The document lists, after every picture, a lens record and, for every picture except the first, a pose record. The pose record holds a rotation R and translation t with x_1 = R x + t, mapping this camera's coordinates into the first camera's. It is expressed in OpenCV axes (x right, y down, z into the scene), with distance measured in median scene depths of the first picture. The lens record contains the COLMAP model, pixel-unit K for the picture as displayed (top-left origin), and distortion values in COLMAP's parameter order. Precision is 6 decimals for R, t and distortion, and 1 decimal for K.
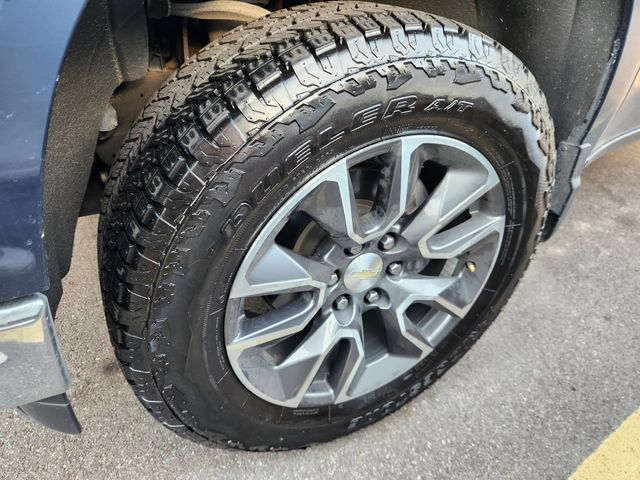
lens RADIAL K [[435.8, 0, 319.6], [0, 435.8, 241.1], [0, 0, 1]] dist [0.005252, -0.005758]
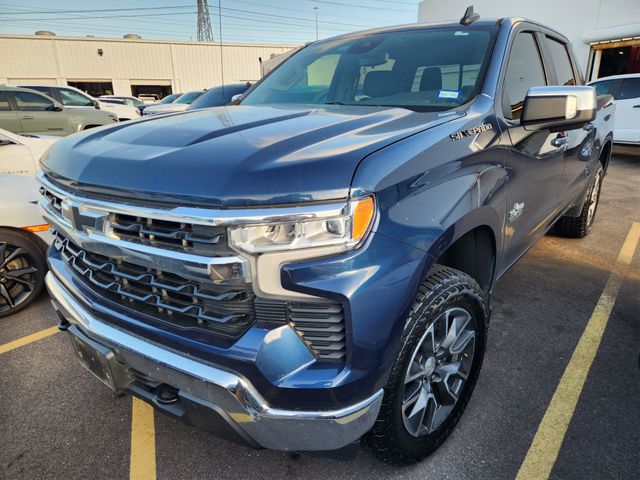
lens RADIAL K [[435.8, 0, 319.7], [0, 435.8, 239.3], [0, 0, 1]] dist [0.005252, -0.005758]
pose [[0.953945, -0.140142, 0.265232, -0.927645], [0.207210, 0.947174, -0.244796, -0.114522], [-0.216915, 0.288481, 0.932591, -1.164184]]
